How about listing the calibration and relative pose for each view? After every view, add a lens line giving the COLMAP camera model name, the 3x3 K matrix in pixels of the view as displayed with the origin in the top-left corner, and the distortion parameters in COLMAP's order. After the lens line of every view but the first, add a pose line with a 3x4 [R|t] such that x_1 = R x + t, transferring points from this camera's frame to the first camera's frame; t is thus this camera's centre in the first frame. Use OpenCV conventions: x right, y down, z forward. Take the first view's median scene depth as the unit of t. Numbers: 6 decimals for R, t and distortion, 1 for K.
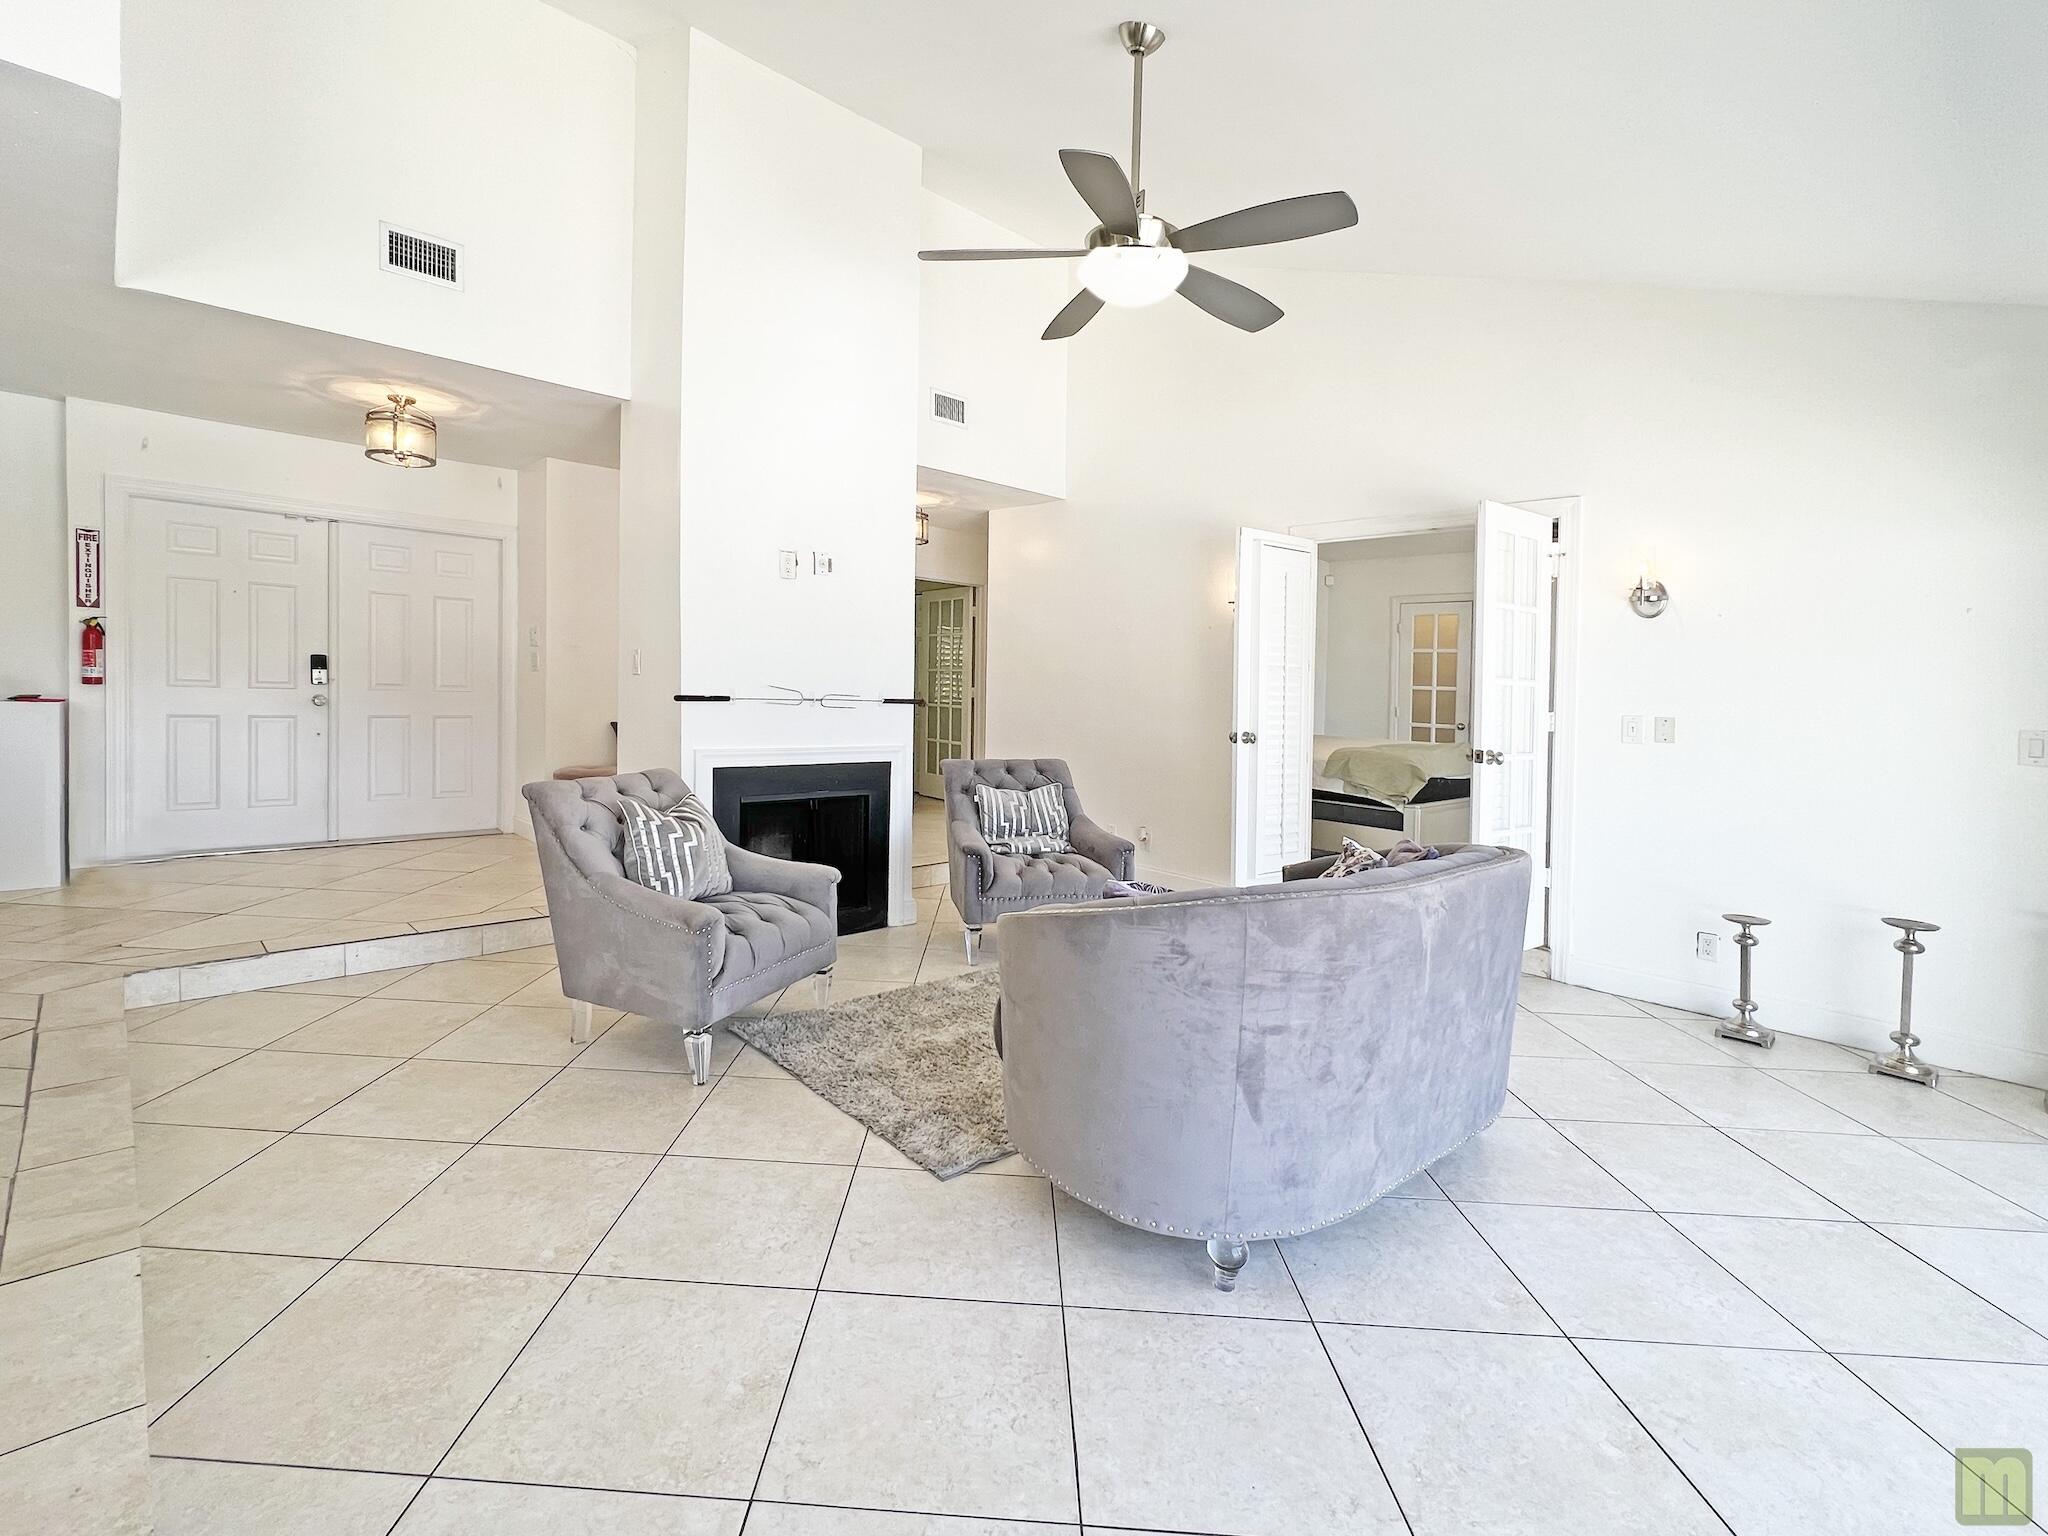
lens RADIAL K [[826.7, 0, 1021.0], [0, 826.7, 725.3], [0, 0, 1]] dist [0.000200, 0.000232]
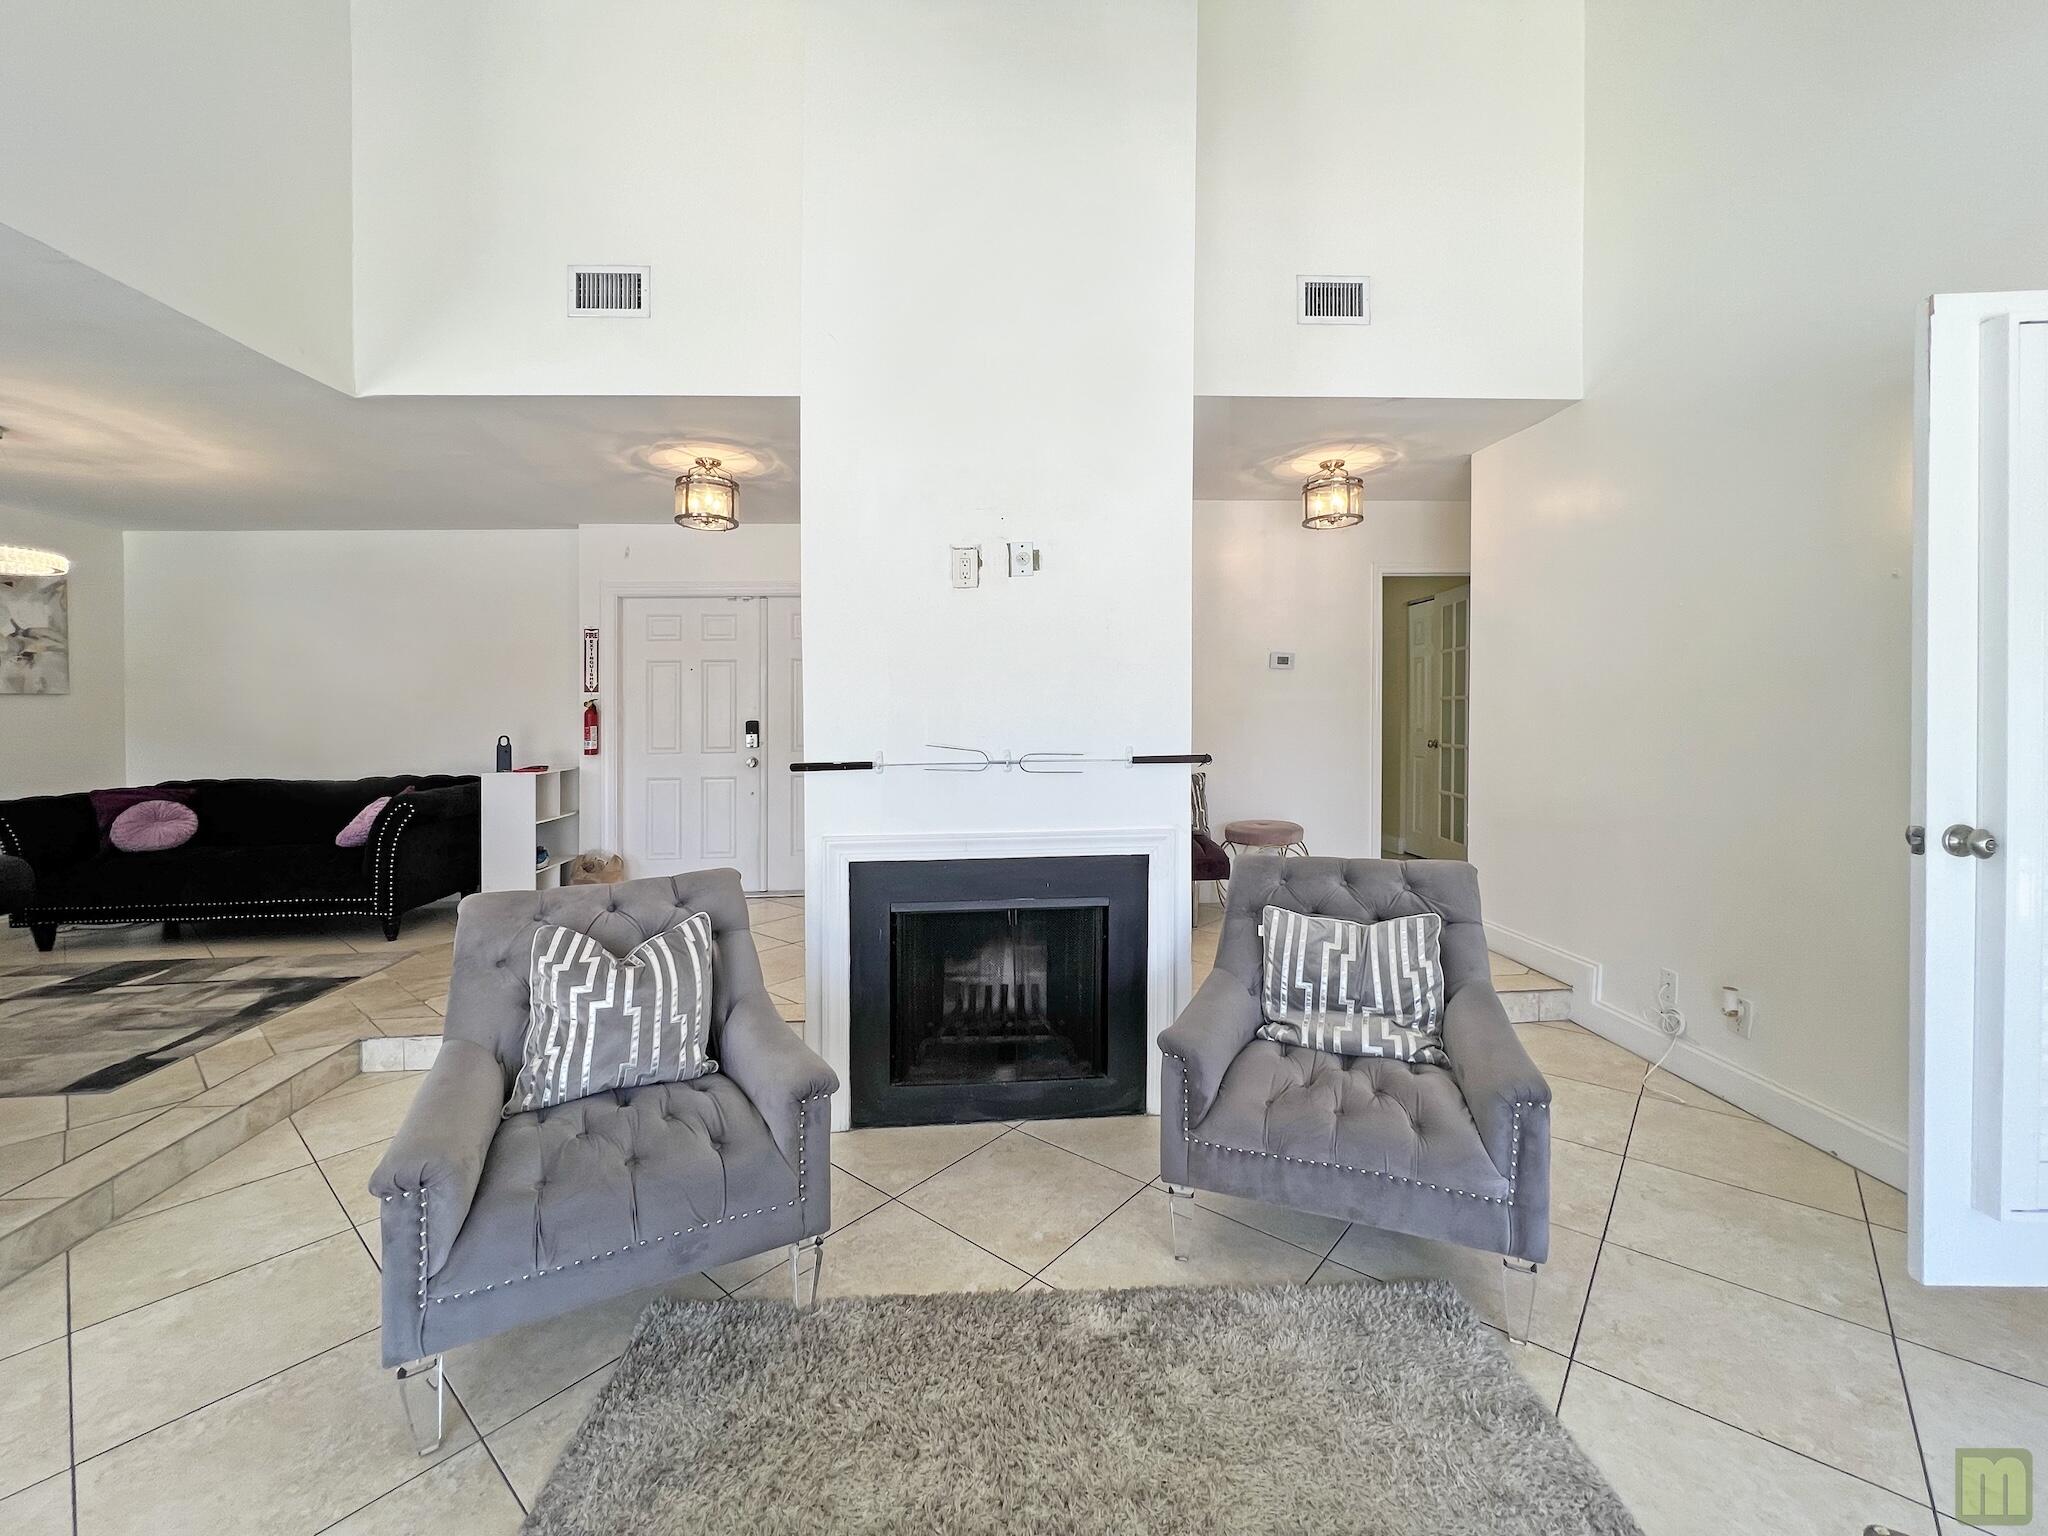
lens RADIAL K [[859.3, 0, 1021.7], [0, 859.3, 763.9], [0, 0, 1]] dist [-0.002168, -0.000373]
pose [[0.787276, -0.012598, -0.616472, 0.181151], [0.012620, 0.999911, -0.004318, -0.025274], [0.616472, -0.004380, 0.787365, 0.435273]]
